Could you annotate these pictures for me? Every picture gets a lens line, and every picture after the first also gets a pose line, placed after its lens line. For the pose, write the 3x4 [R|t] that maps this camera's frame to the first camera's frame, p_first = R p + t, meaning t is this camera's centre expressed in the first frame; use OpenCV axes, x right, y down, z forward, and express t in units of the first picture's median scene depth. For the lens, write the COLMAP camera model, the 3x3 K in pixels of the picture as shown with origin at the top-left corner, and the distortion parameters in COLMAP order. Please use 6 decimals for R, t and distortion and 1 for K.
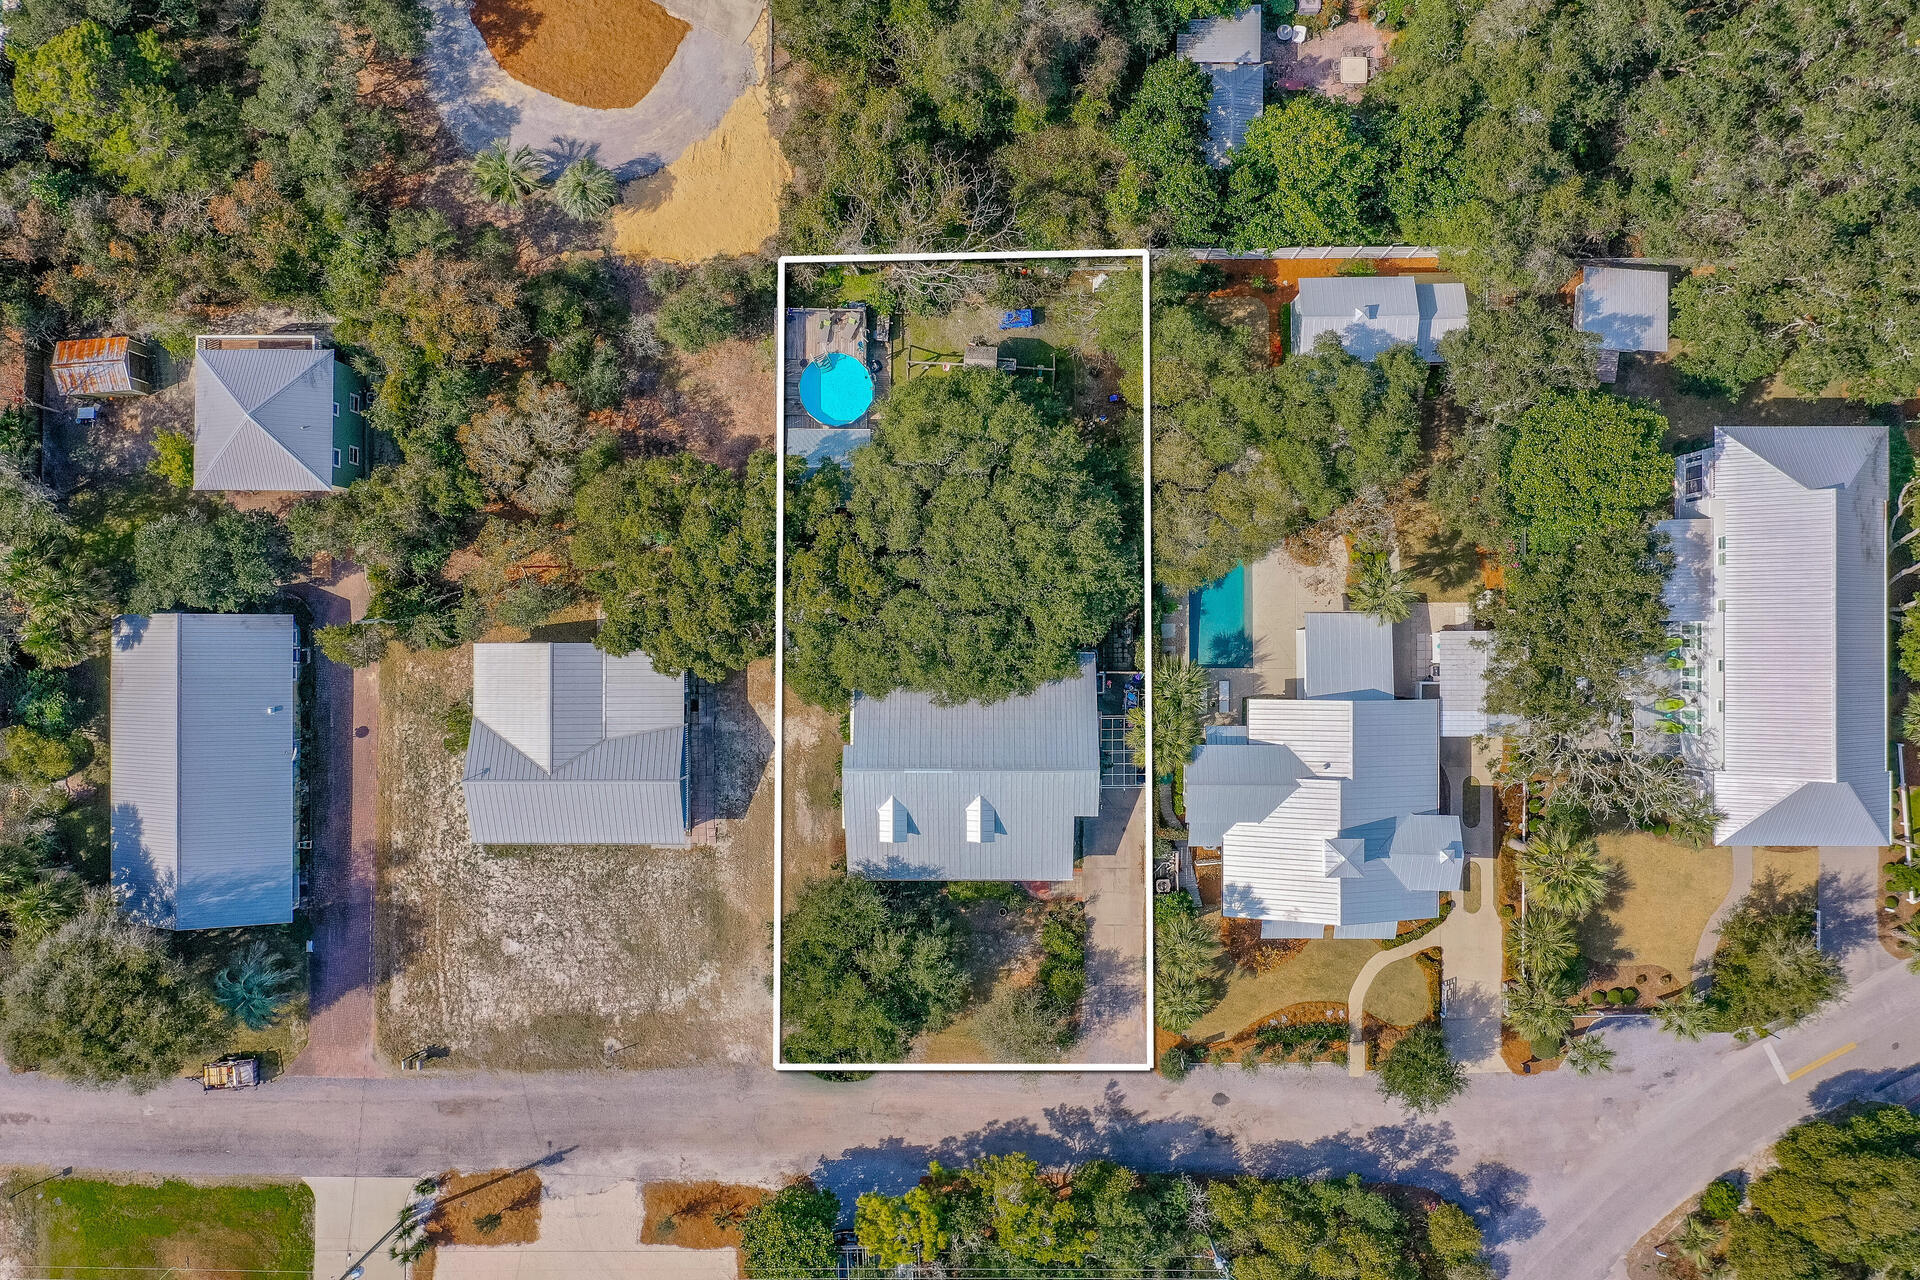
lens RADIAL K [[667.9, 0, 964.5], [0, 667.9, 676.4], [0, 0, 1]] dist [-0.000685, -0.000514]
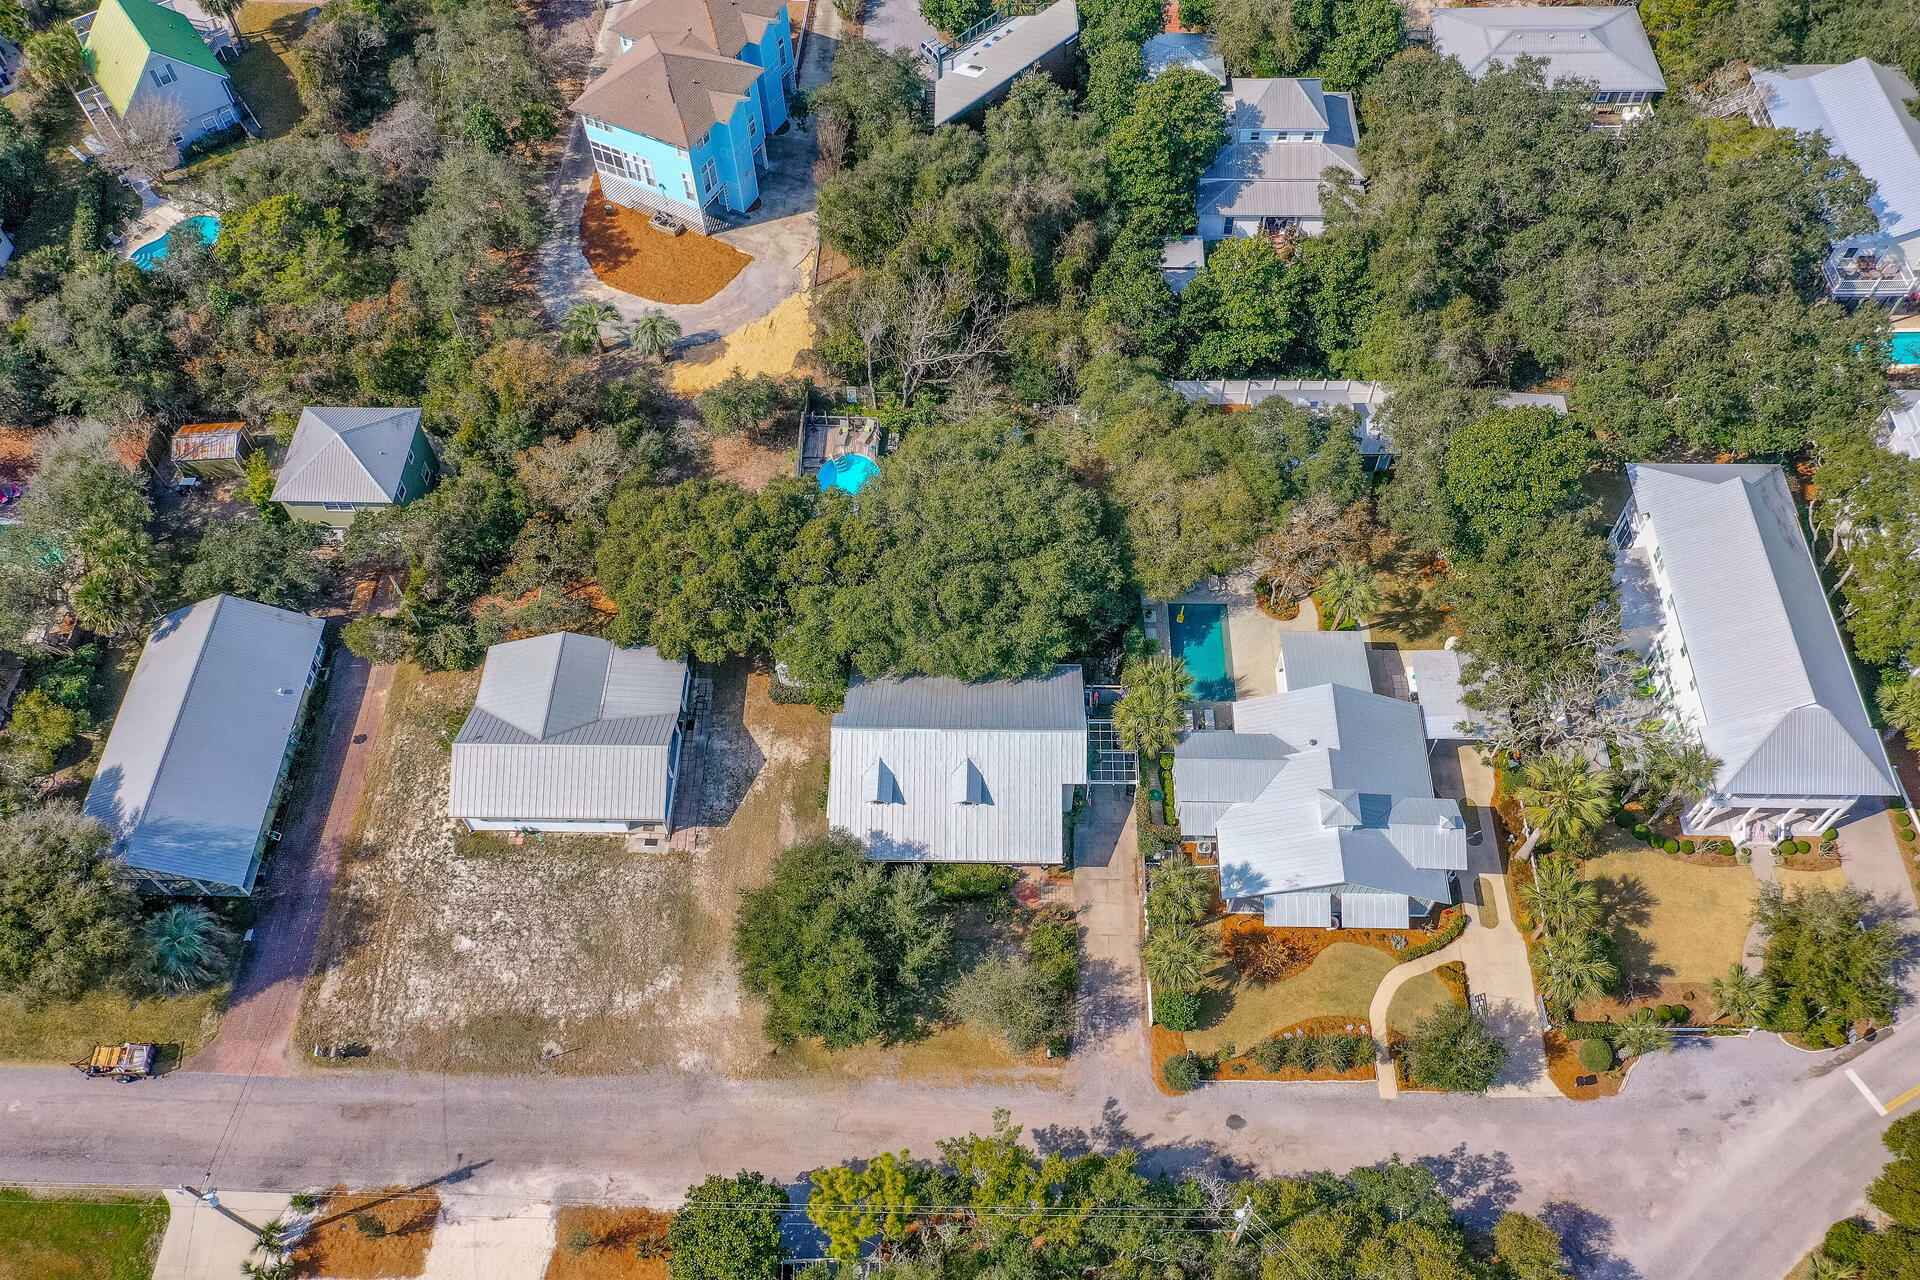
lens RADIAL K [[641.7, 0, 955.9], [0, 641.7, 619.3], [0, 0, 1]] dist [0.000058, -0.000516]
pose [[0.999676, 0.024170, -0.007941, 0.007529], [-0.025400, 0.965949, -0.257484, 0.190987], [0.001447, 0.257602, 0.966250, 0.017969]]
